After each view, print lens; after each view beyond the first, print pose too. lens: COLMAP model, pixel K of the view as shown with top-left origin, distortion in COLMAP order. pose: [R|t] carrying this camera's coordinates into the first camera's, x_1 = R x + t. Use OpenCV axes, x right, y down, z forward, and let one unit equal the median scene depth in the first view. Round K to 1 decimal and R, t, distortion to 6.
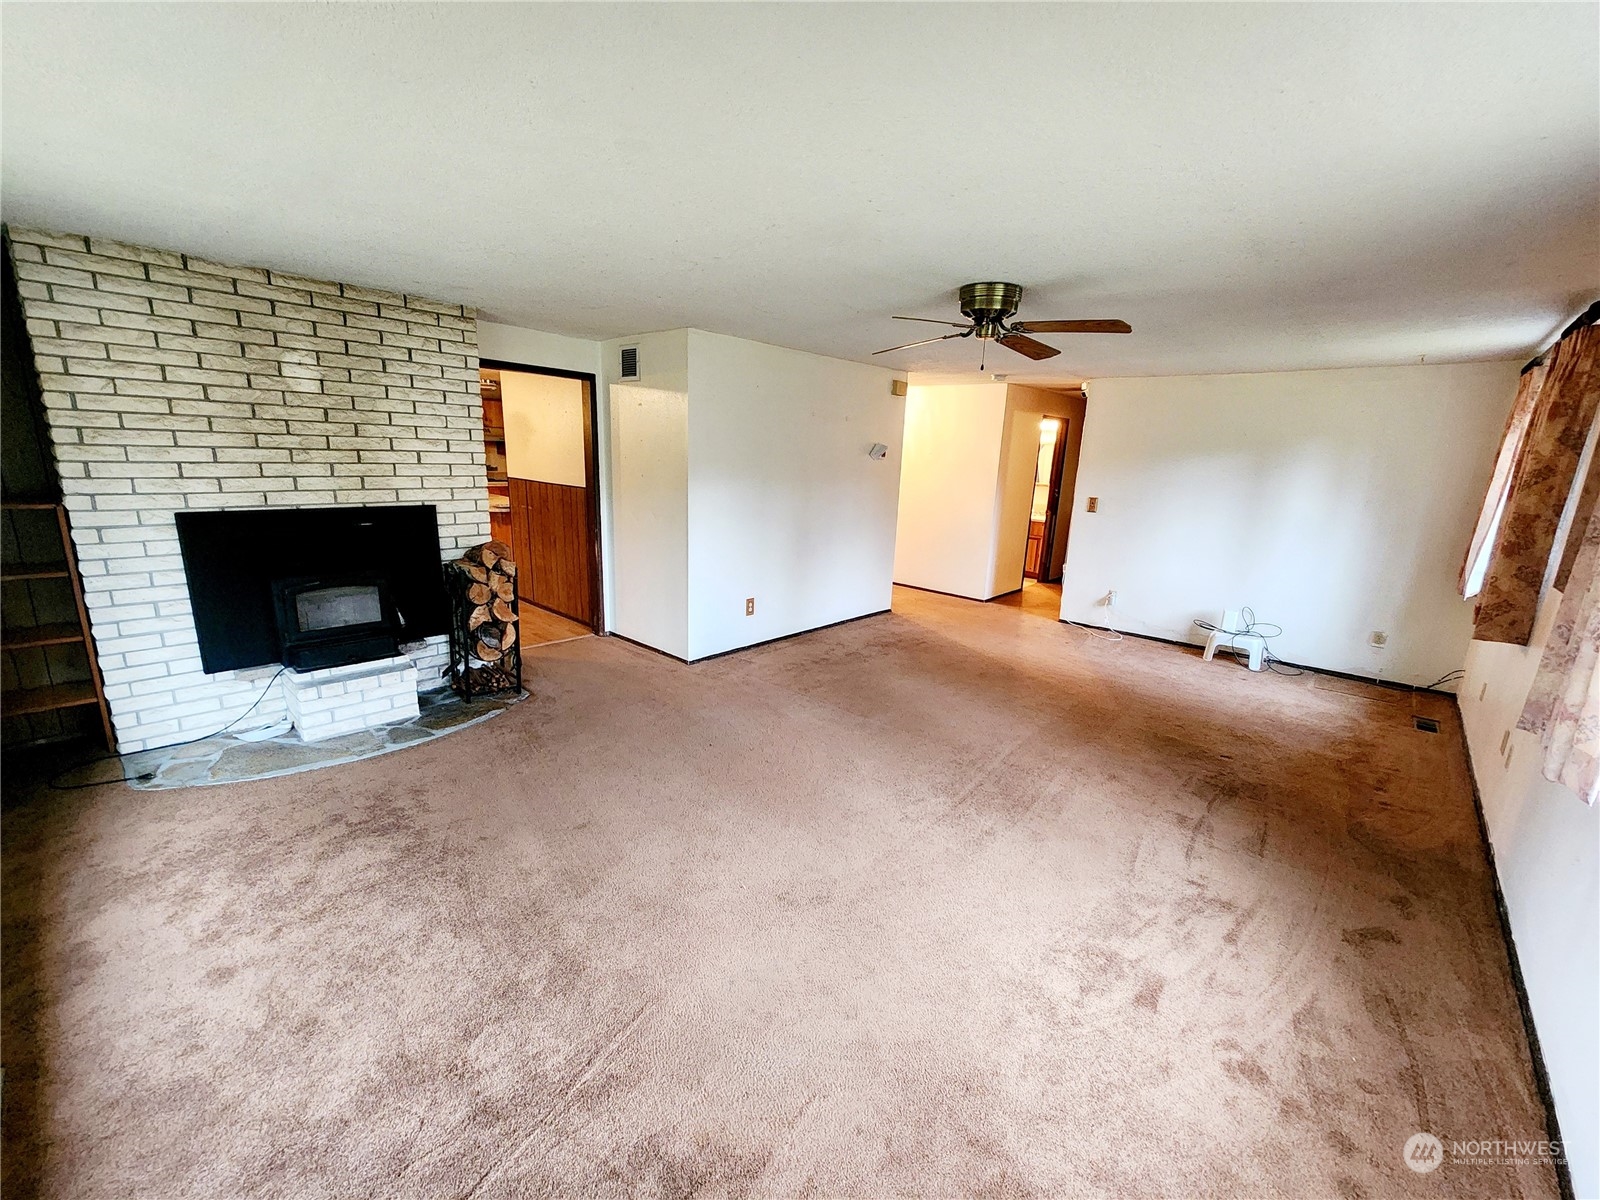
lens RADIAL K [[659.9, 0, 799.3], [0, 659.9, 603.4], [0, 0, 1]] dist [-0.002041, 0.002192]
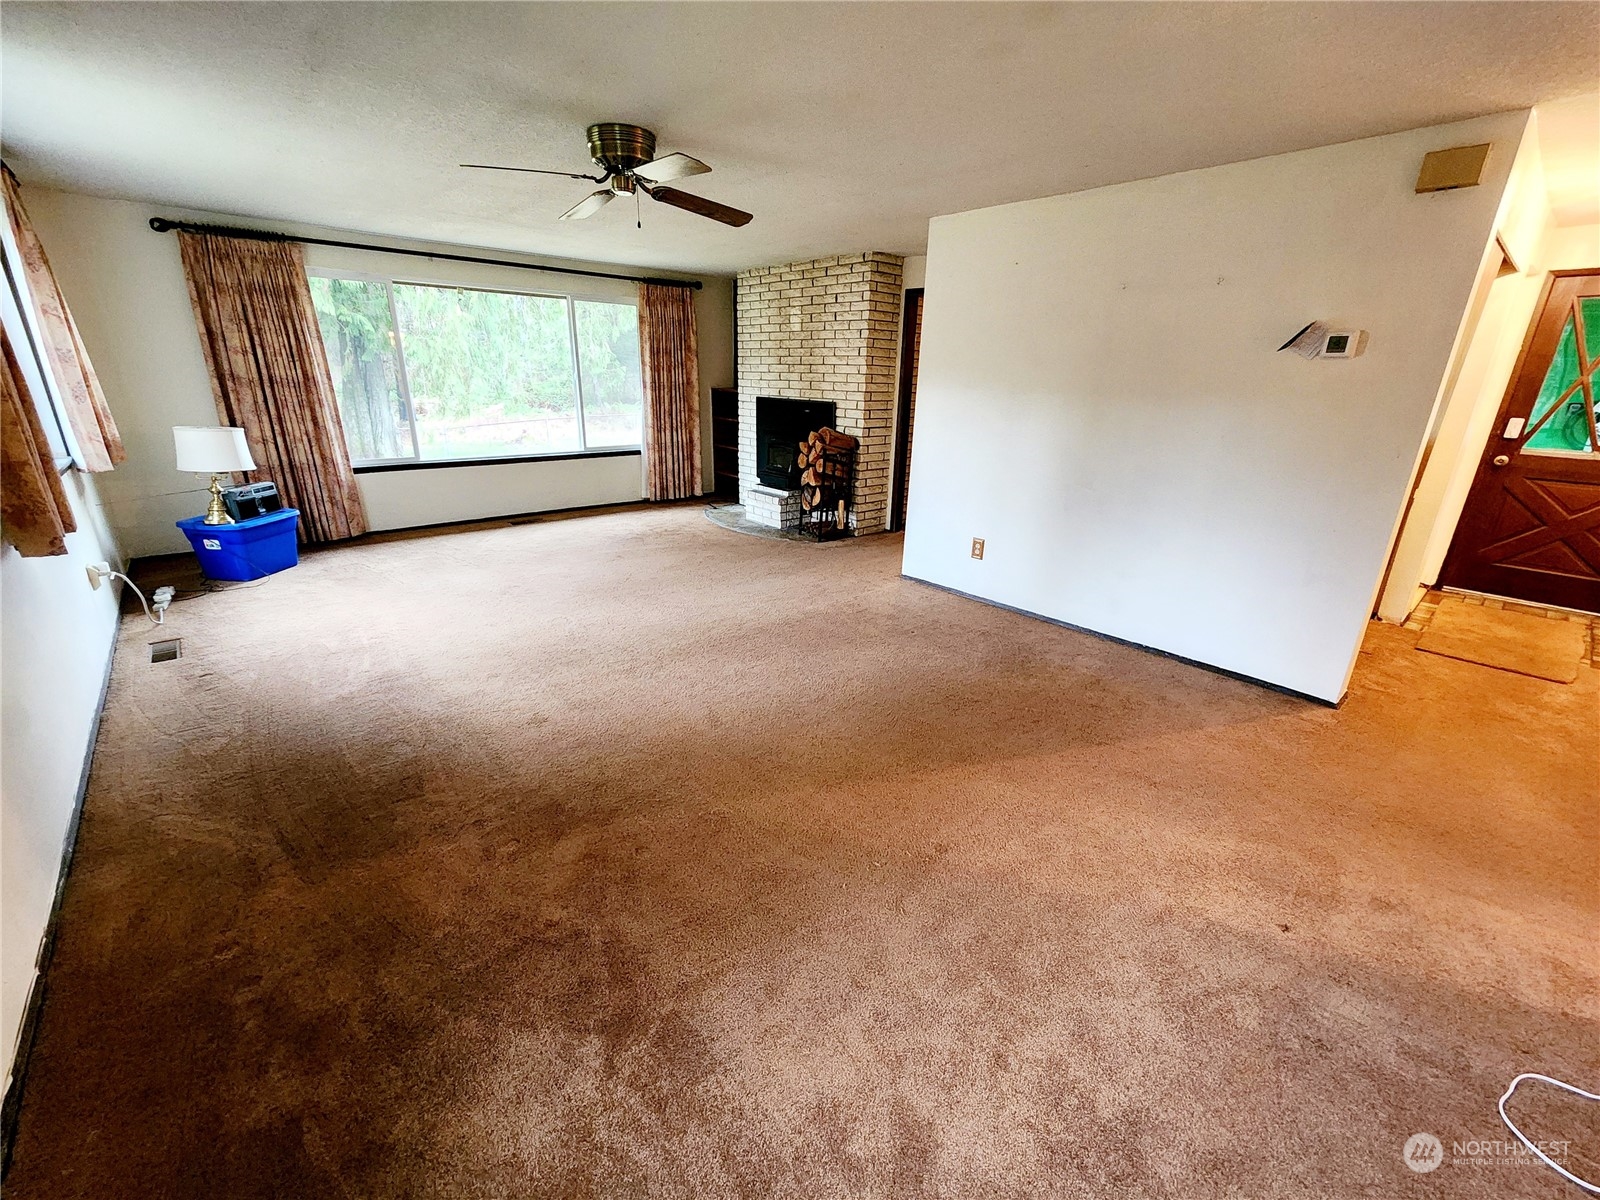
lens RADIAL K [[659.9, 0, 796.0], [0, 659.9, 599.9], [0, 0, 1]] dist [-0.002041, 0.002192]
pose [[-0.101190, 0.301788, -0.947990, 1.082517], [-0.236507, 0.918266, 0.317571, -0.208762], [0.966346, 0.256342, -0.021545, 1.159119]]
